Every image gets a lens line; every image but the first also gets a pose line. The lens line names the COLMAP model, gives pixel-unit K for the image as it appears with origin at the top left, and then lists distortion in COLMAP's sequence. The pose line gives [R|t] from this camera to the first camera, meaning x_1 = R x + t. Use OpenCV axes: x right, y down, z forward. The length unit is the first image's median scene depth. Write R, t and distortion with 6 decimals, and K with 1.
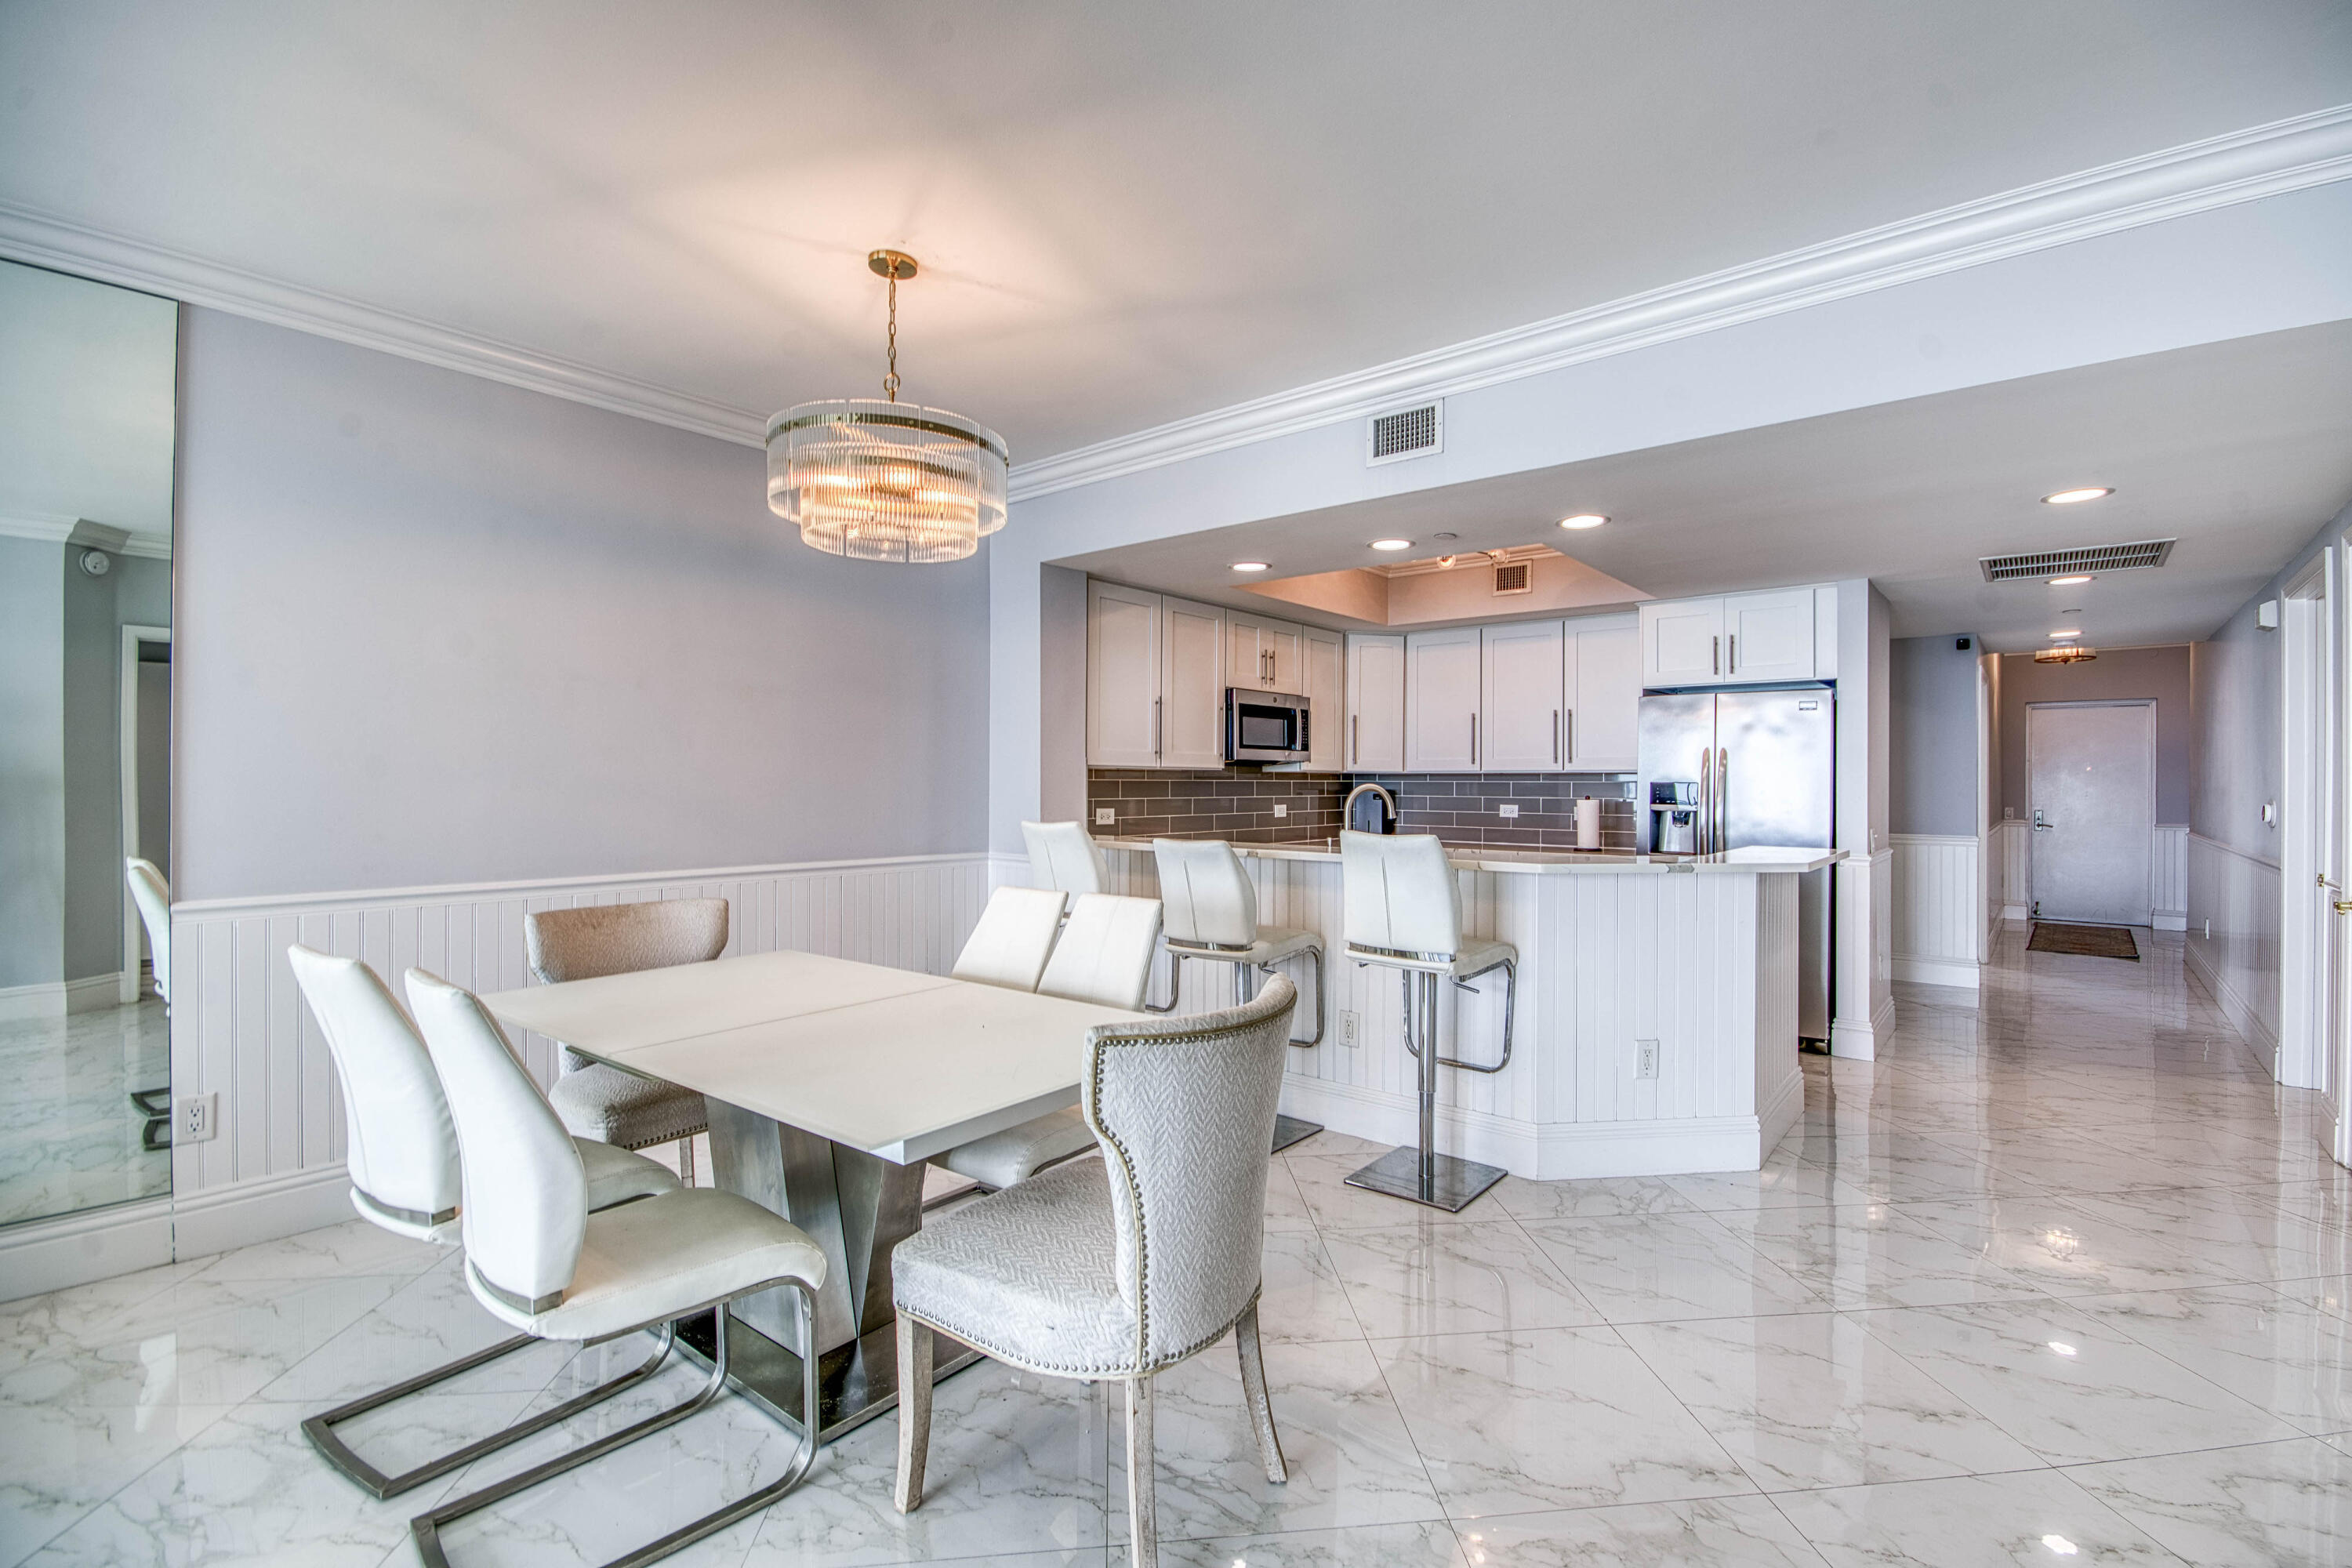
lens RADIAL K [[1069.2, 0, 1203.5], [0, 1069.2, 781.8], [0, 0, 1]] dist [-0.004257, -0.000385]
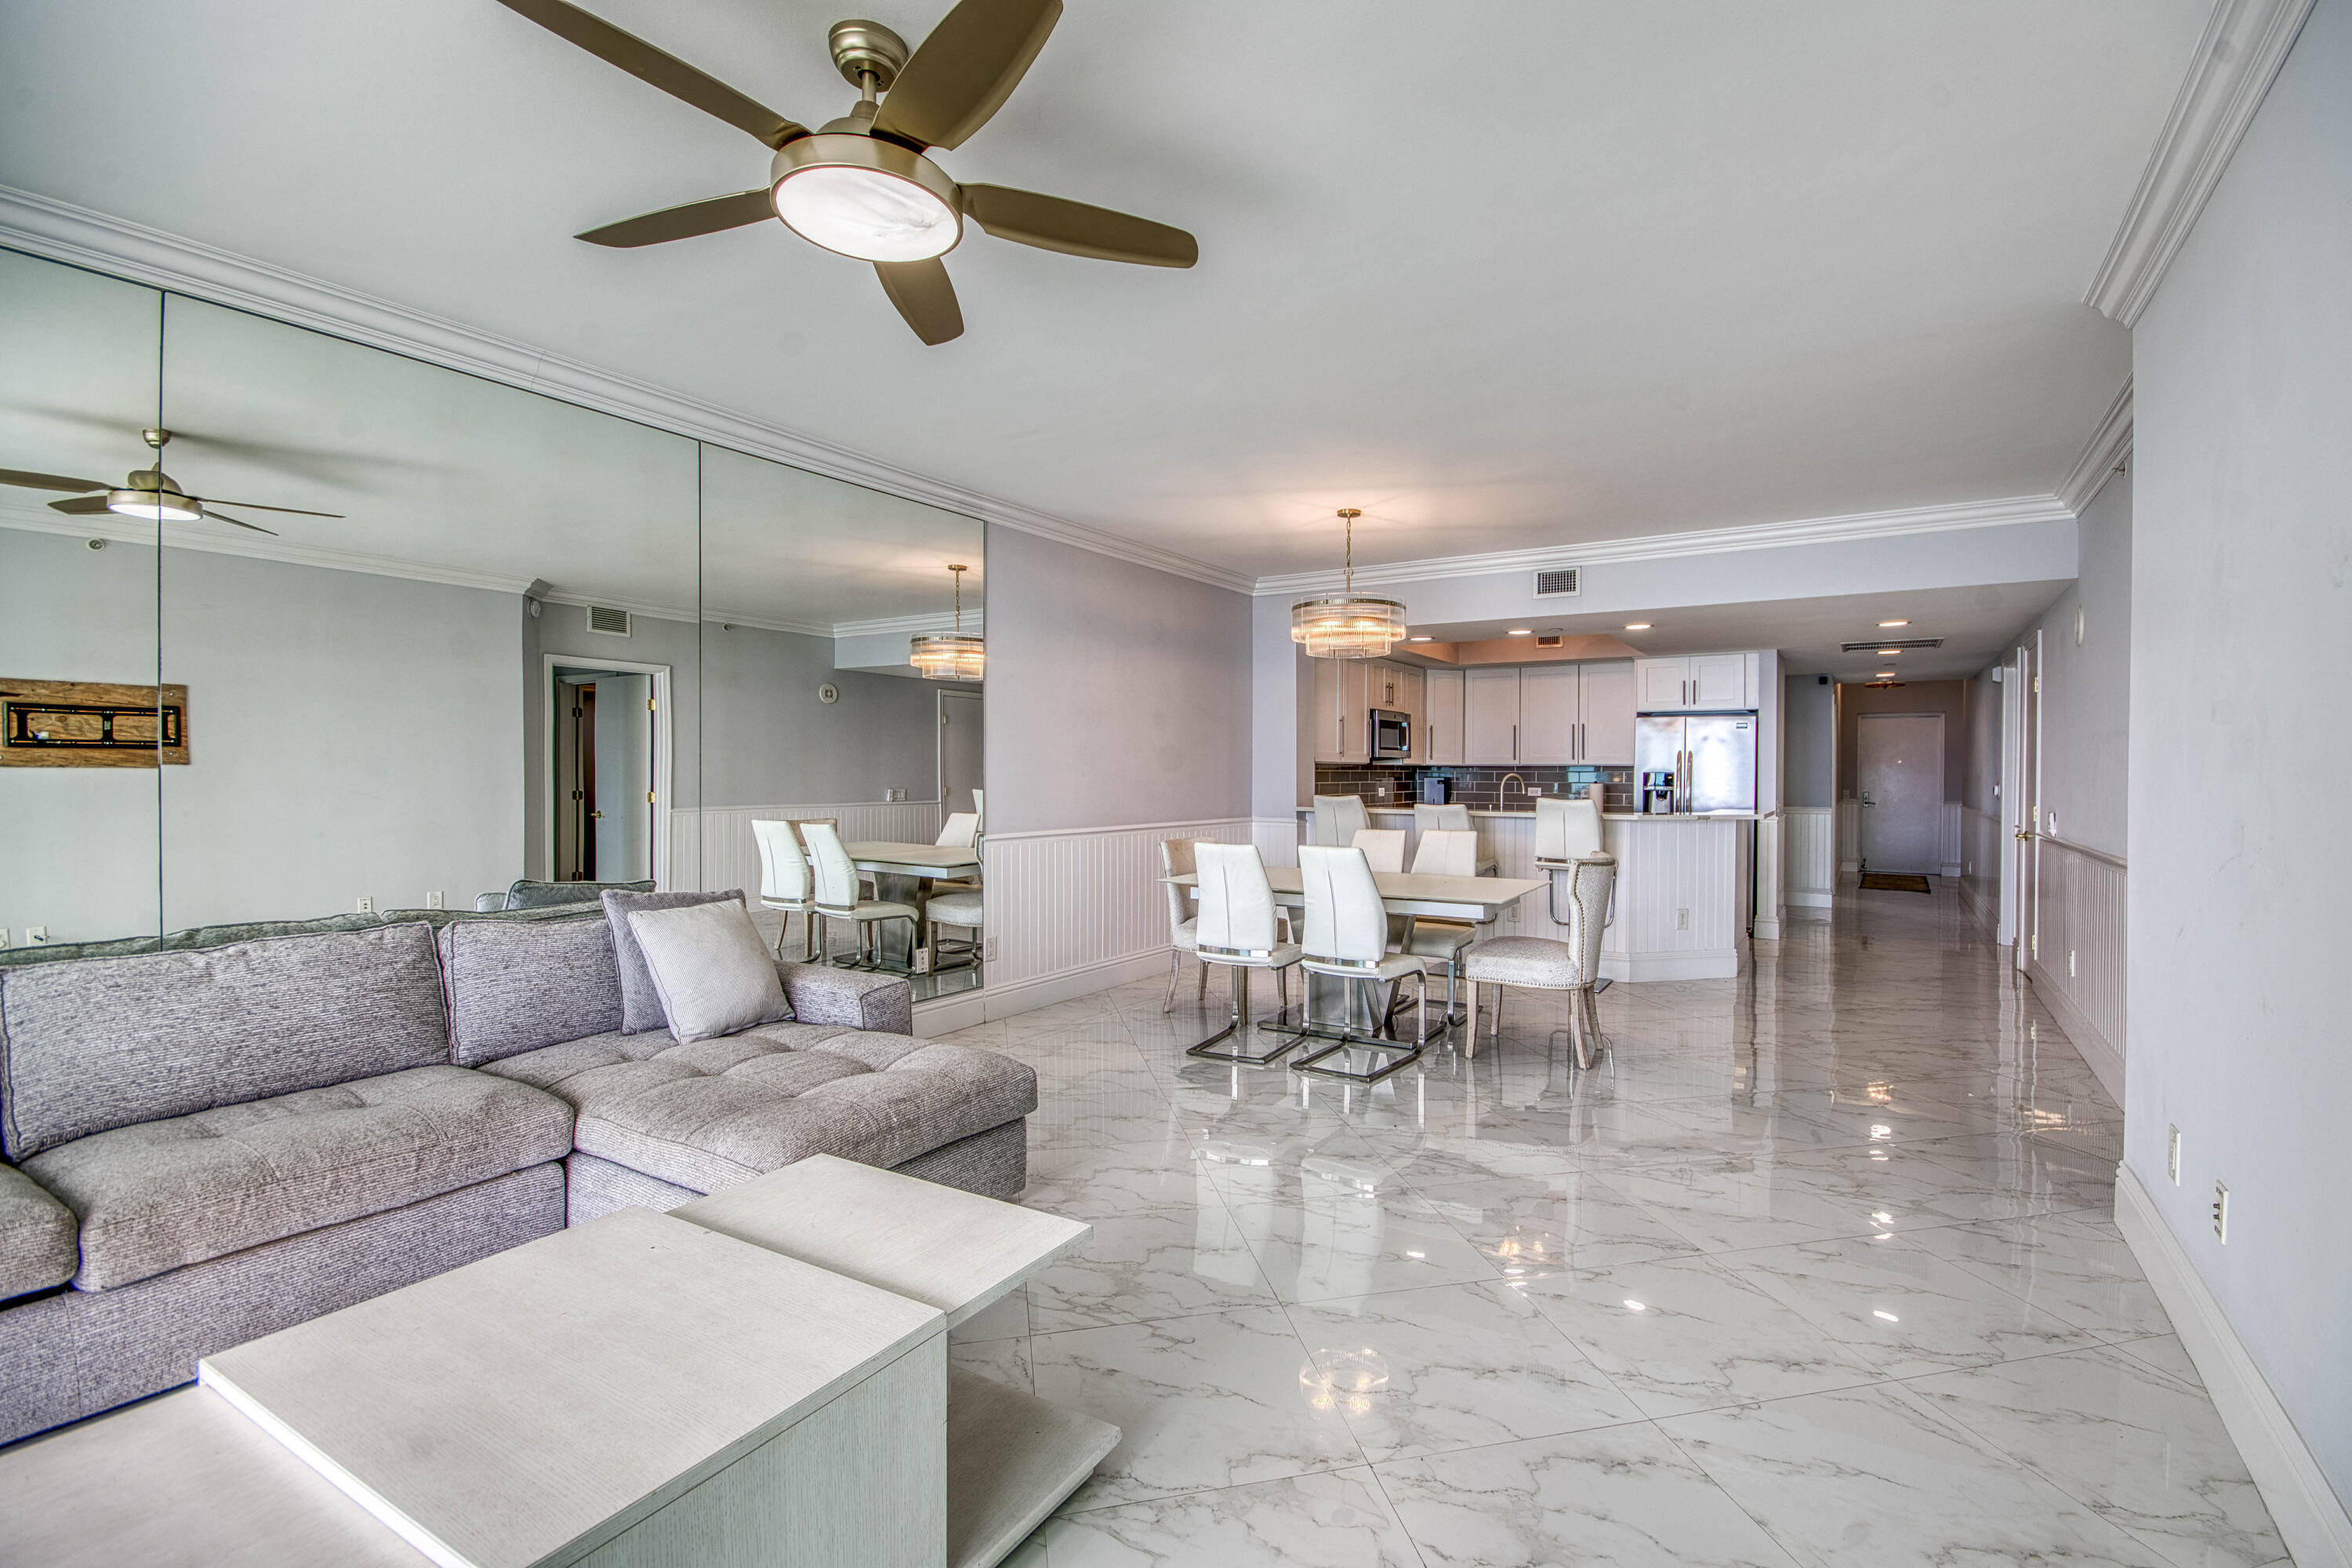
lens RADIAL K [[1069.2, 0, 1203.5], [0, 1069.2, 781.8], [0, 0, 1]] dist [-0.004257, -0.000385]
pose [[0.993454, -0.001280, 0.114229, -0.369900], [0.000072, 0.999944, 0.010584, -0.001948], [-0.114236, -0.010506, 0.993398, -0.447971]]
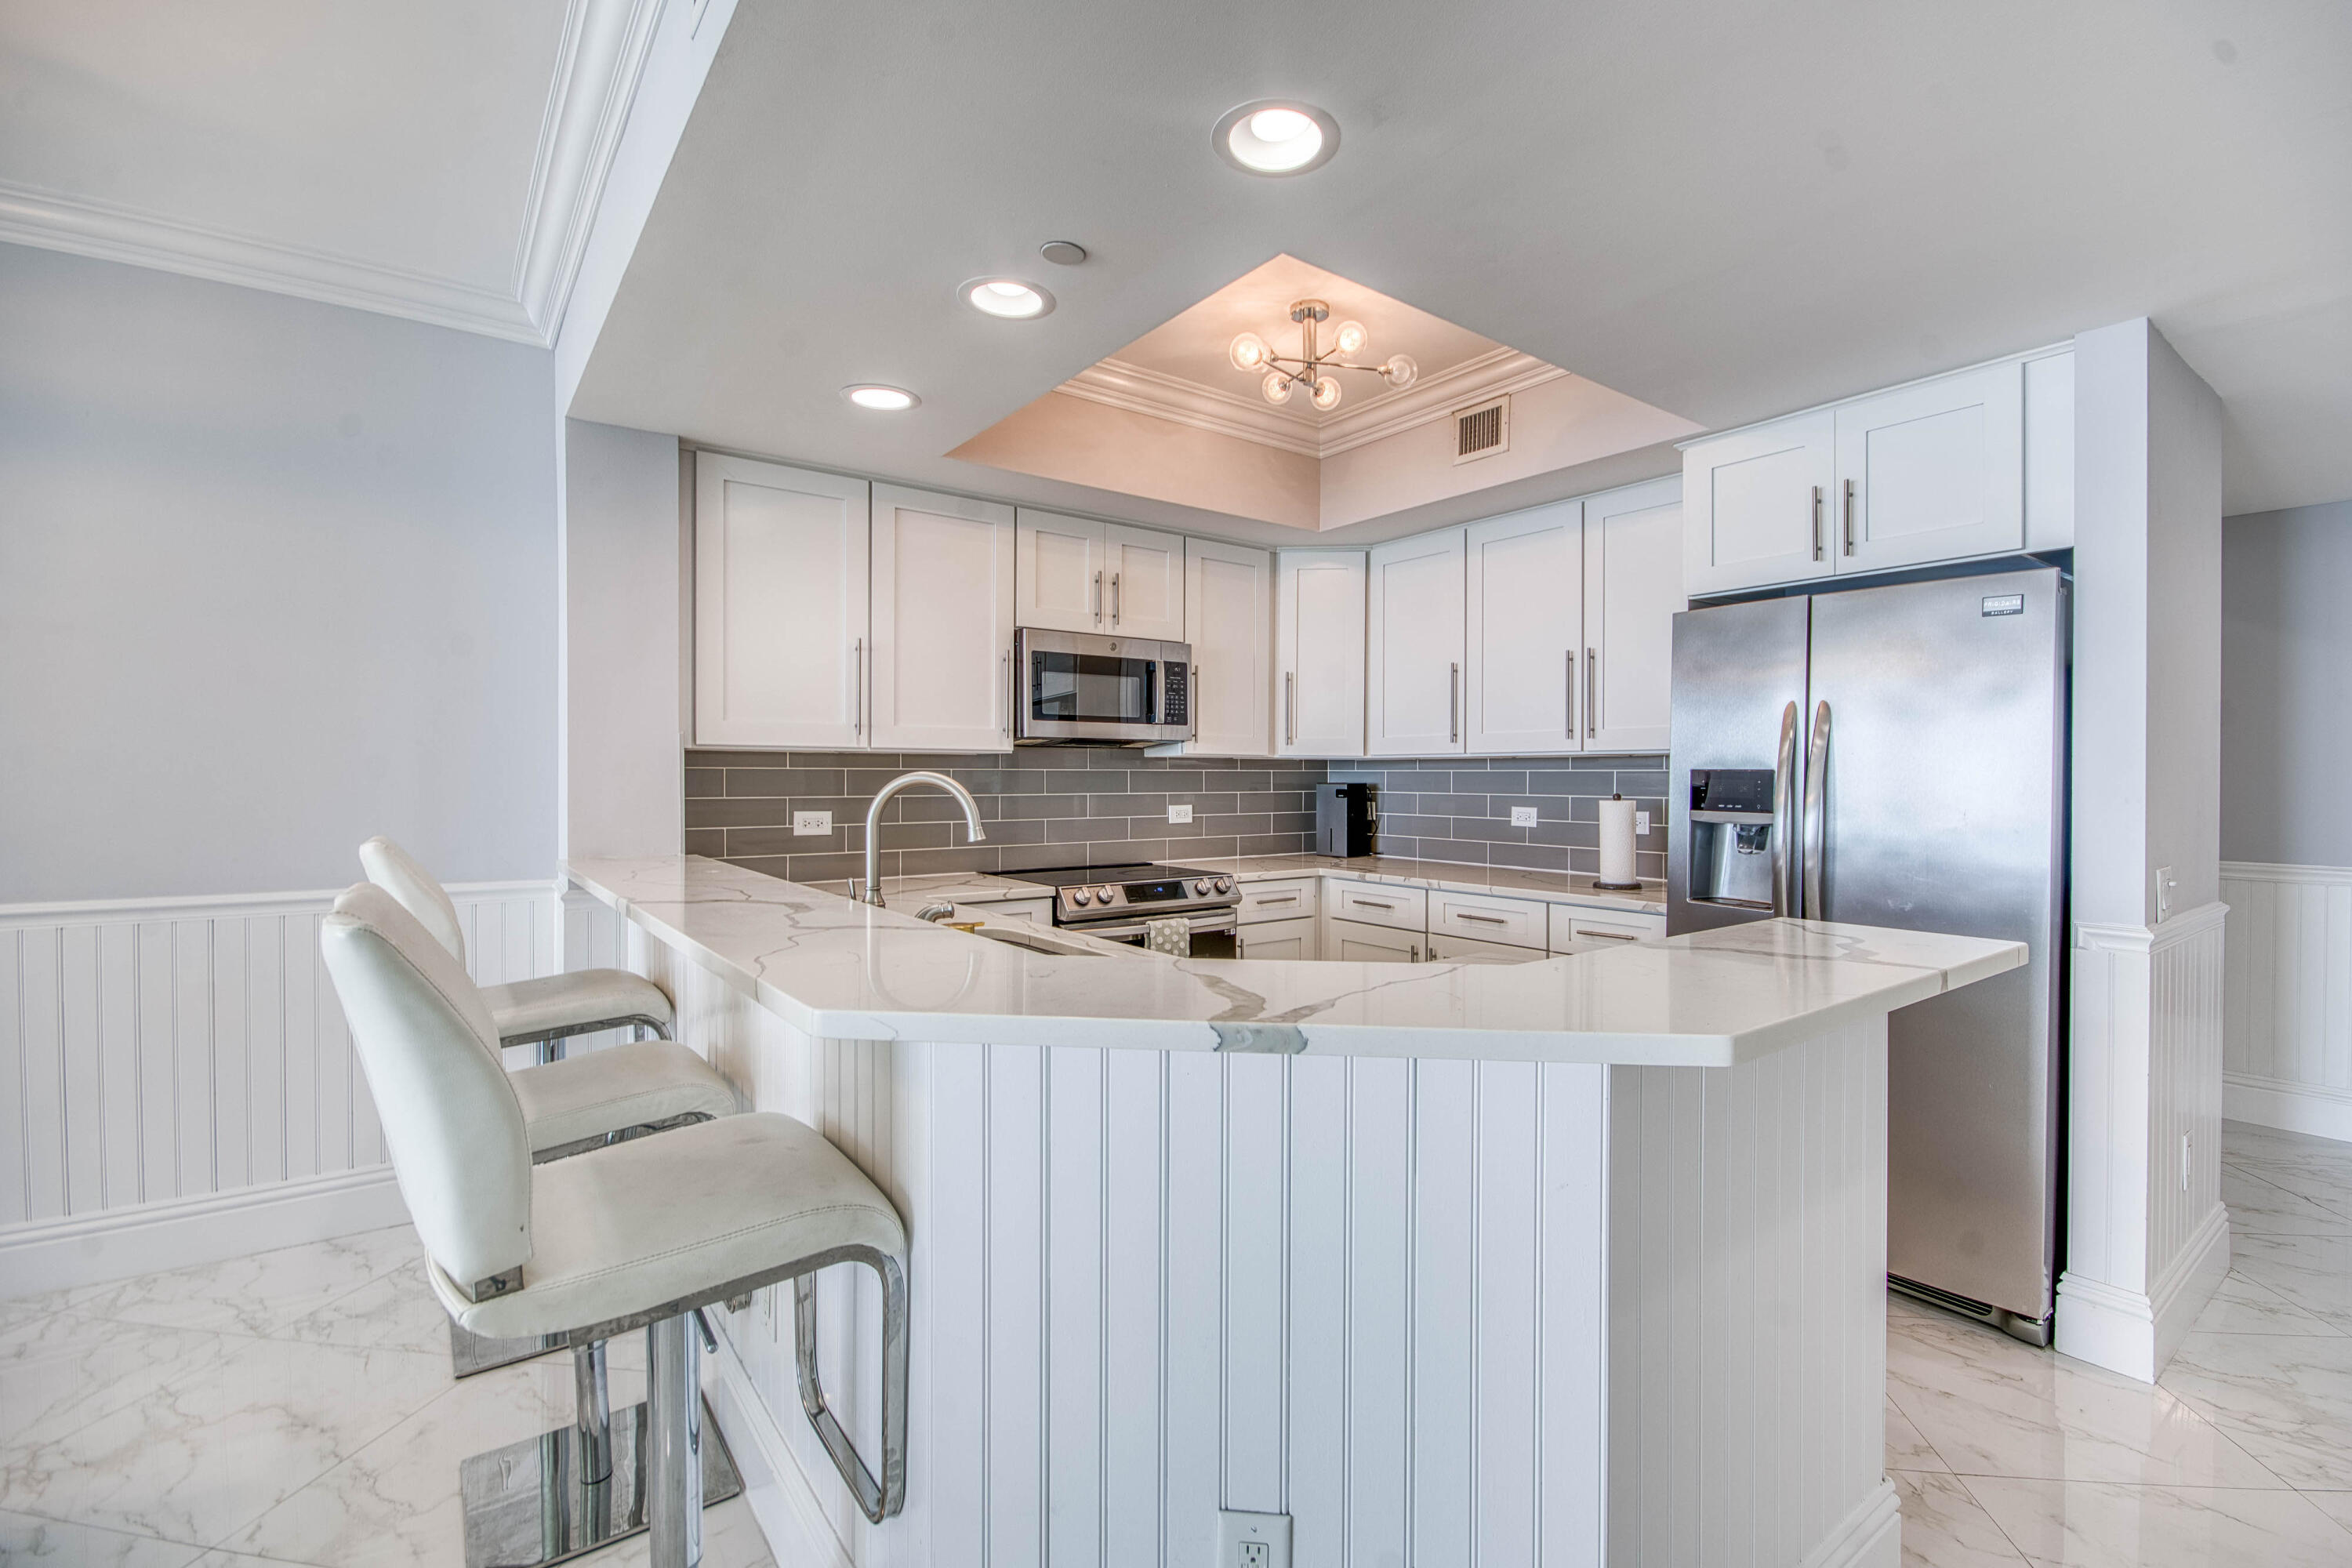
lens RADIAL K [[1038.8, 0, 1241.6], [0, 1038.8, 781.8], [0, 0, 1]] dist [0.015945, -0.016096]
pose [[0.978124, -0.002576, -0.208006, 0.277565], [0.004107, 0.999968, 0.006926, 0.001864], [0.207982, -0.007629, 0.978103, 0.398908]]
